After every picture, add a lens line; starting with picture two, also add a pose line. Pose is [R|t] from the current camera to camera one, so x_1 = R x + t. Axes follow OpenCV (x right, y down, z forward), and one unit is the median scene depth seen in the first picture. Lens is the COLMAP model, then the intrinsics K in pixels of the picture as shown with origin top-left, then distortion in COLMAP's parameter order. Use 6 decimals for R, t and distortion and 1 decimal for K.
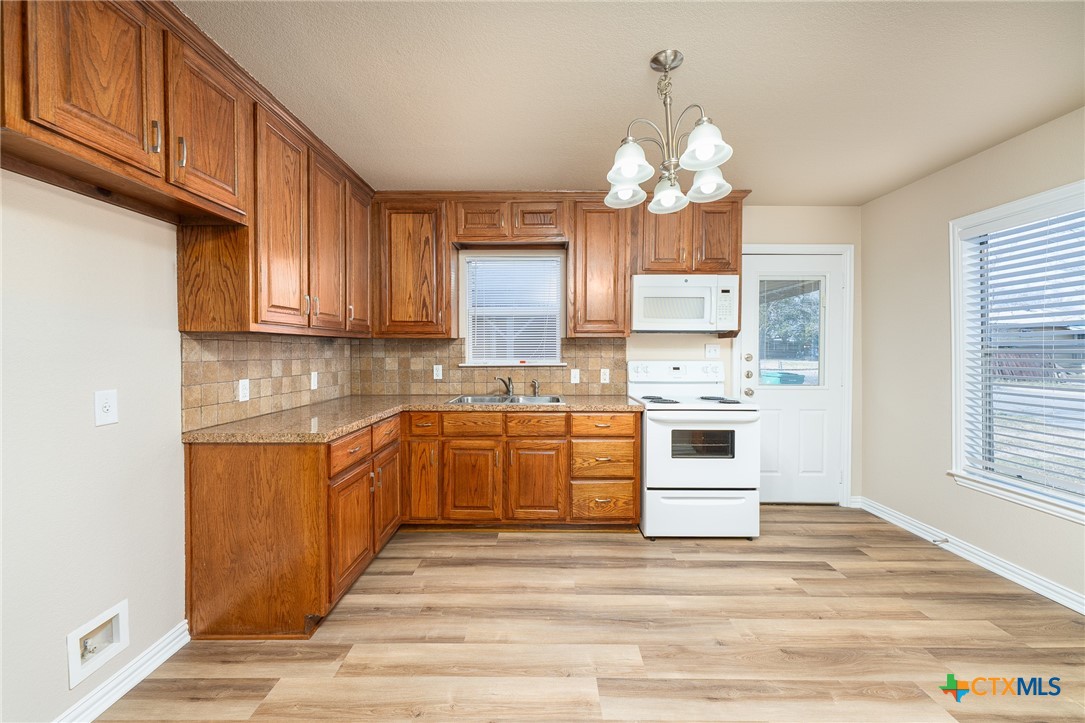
lens RADIAL K [[432.7, 0, 543.8], [0, 432.7, 357.6], [0, 0, 1]] dist [-0.001337, 0.000261]
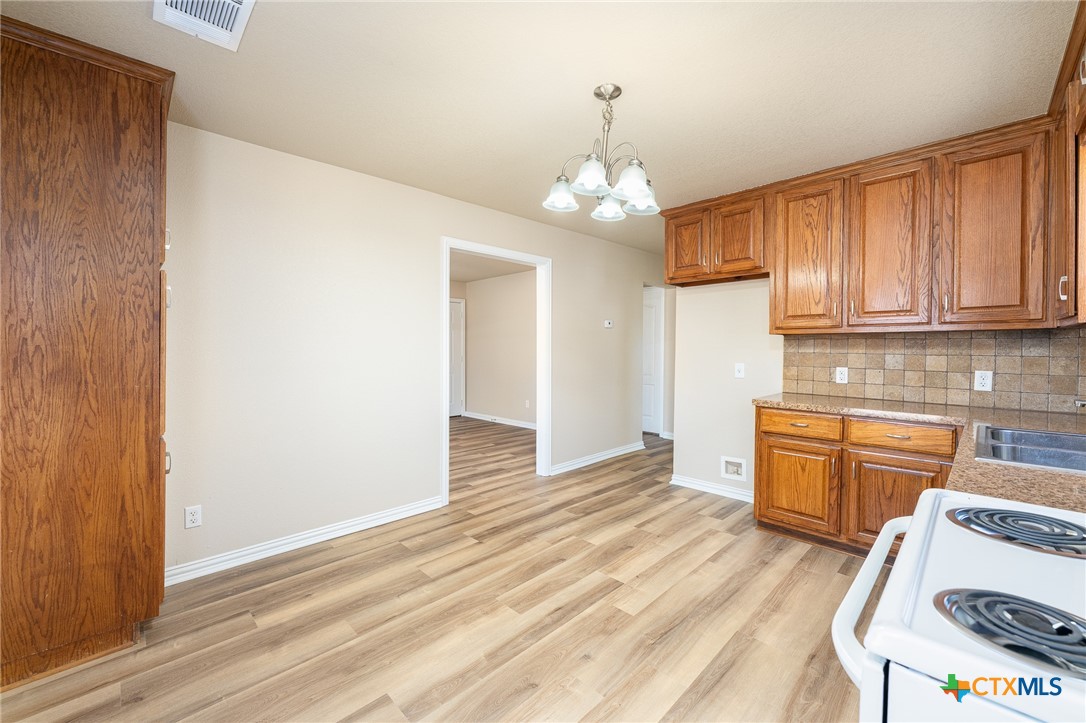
lens RADIAL K [[433.1, 0, 544.3], [0, 433.1, 357.6], [0, 0, 1]] dist [-0.001337, 0.000261]
pose [[-0.706561, 0.016684, -0.707456, 1.097416], [-0.013337, 0.999231, 0.036885, -0.020913], [0.707527, 0.035497, -0.705795, 1.534019]]
